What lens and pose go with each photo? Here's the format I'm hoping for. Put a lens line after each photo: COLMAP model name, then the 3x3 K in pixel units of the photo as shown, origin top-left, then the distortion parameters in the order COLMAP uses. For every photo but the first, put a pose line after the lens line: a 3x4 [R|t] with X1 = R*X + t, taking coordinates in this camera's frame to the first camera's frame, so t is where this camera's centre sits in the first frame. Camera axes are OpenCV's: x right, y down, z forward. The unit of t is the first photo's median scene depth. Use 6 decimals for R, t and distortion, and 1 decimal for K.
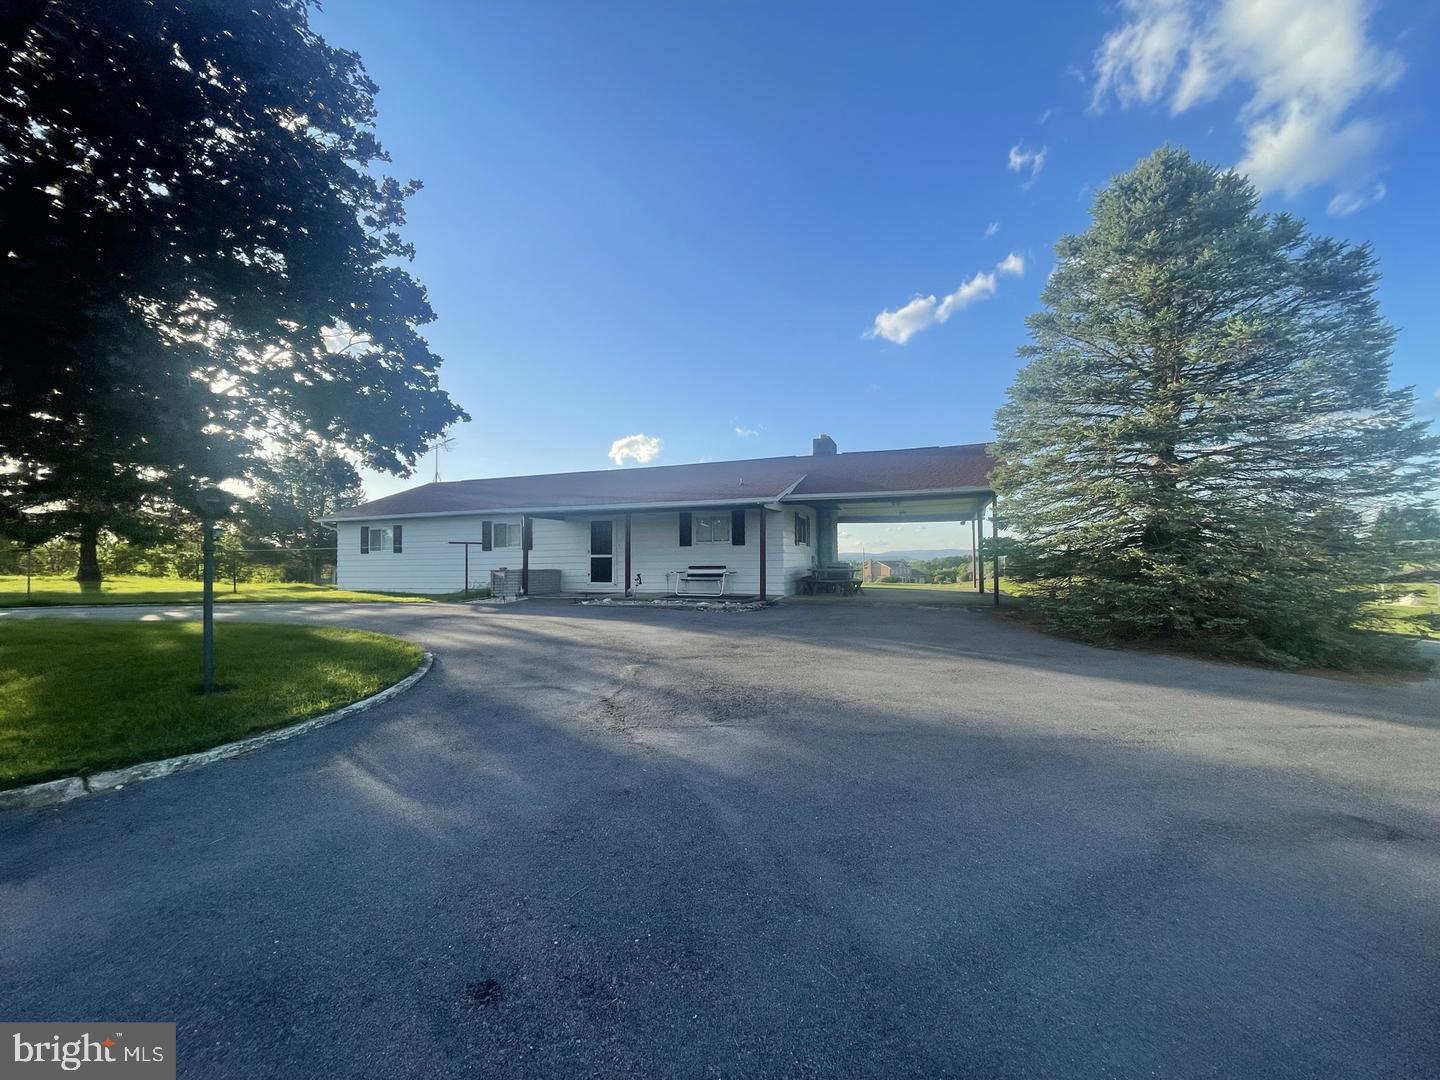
lens RADIAL K [[579.9, 0, 713.5], [0, 579.9, 568.1], [0, 0, 1]] dist [-0.000736, -0.000002]
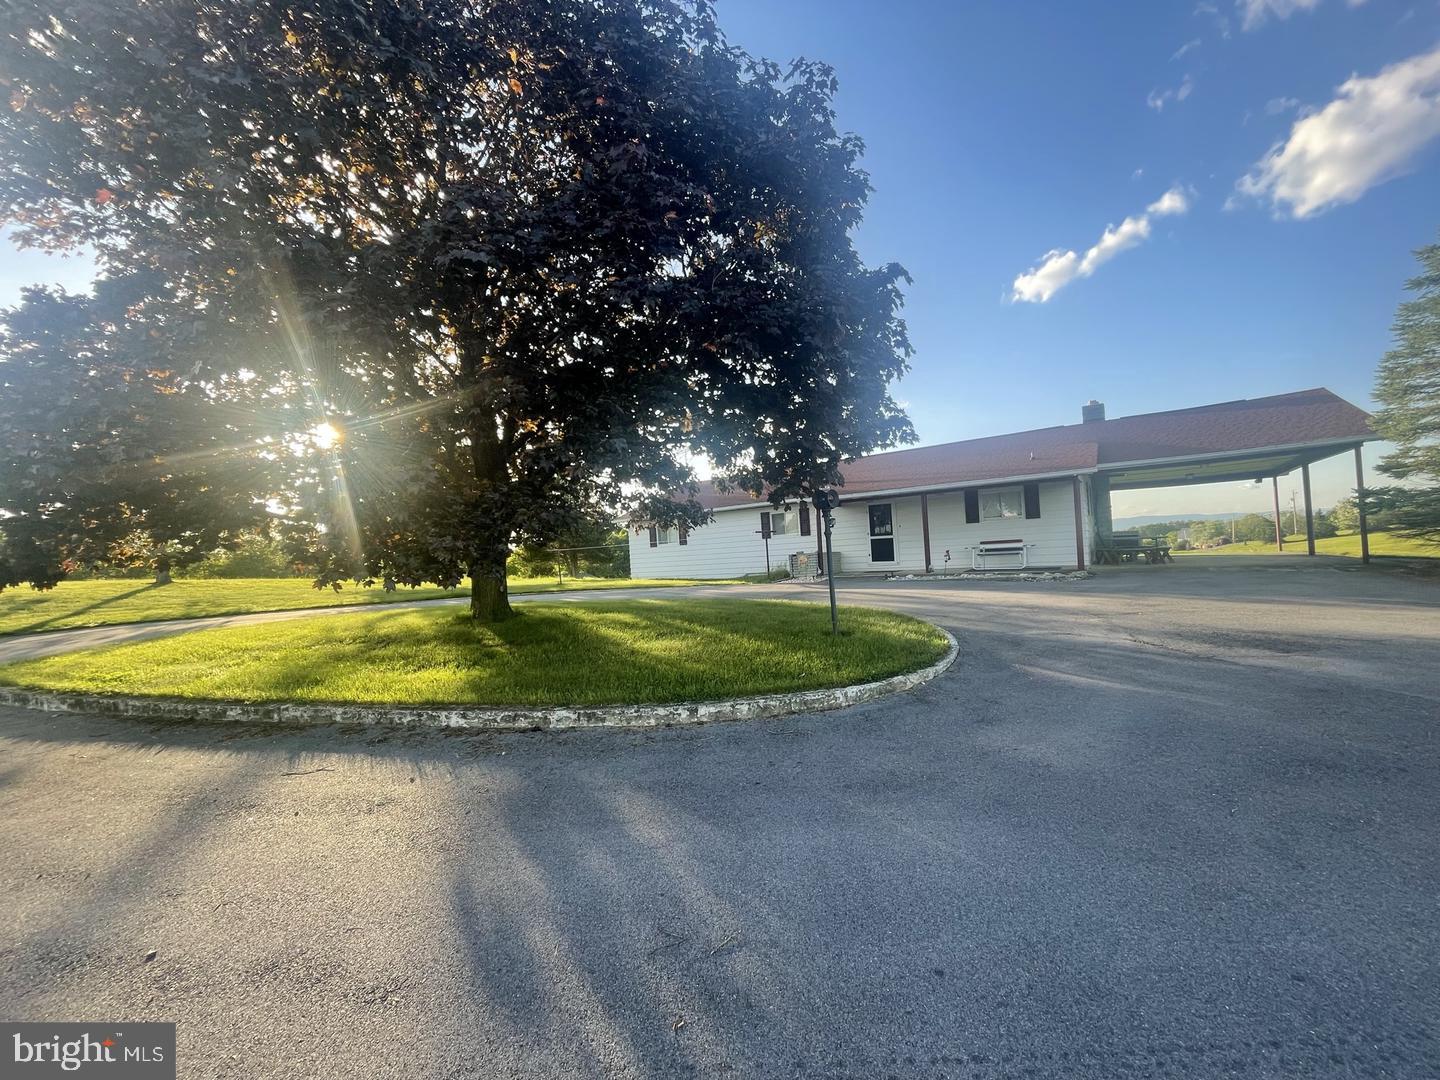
lens RADIAL K [[586.6, 0, 720.0], [0, 586.6, 540.0], [0, 0, 1]] dist [0.000042, -0.000107]
pose [[0.968293, -0.053358, -0.244054, -0.323468], [0.047107, 0.998397, -0.031381, 0.007033], [0.245337, 0.018890, 0.969254, -0.180929]]
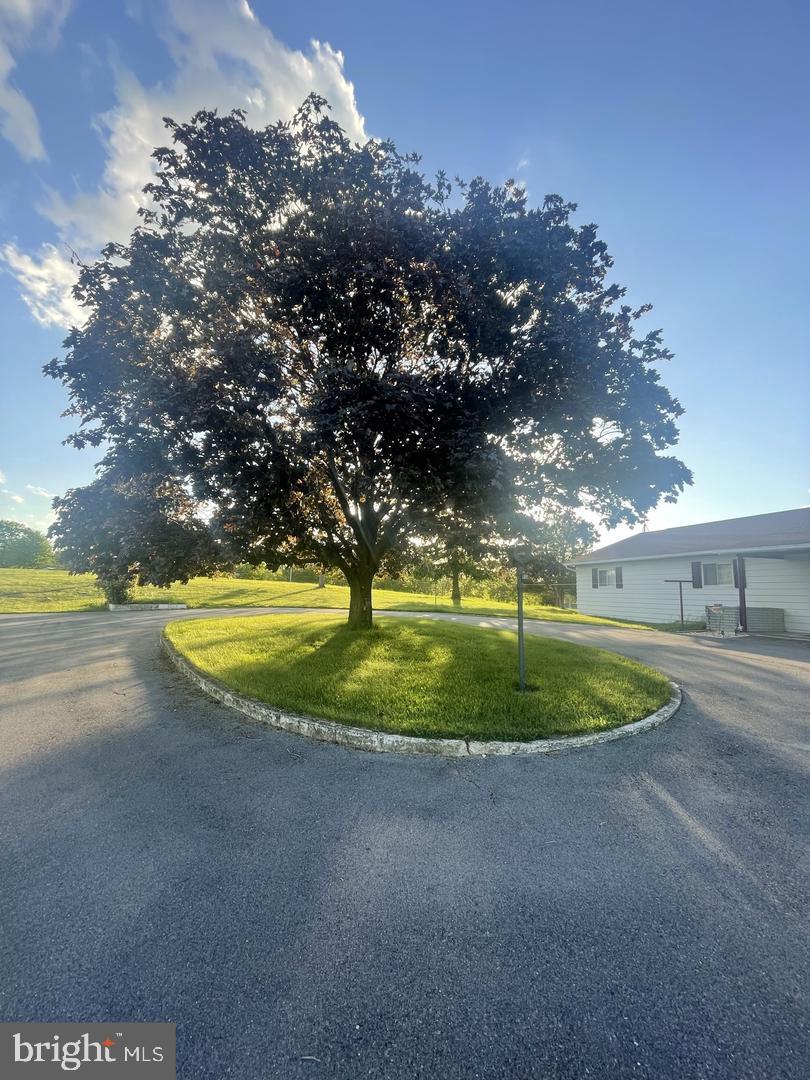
lens RADIAL K [[435.0, 0, 405.0], [0, 435.0, 540.0], [0, 0, 1]] dist [-0.000736, -0.000002]
pose [[0.594427, -0.068893, -0.801193, -0.066465], [-0.038285, 0.992769, -0.113771, -0.006758], [0.803238, 0.098302, 0.587491, 0.043069]]
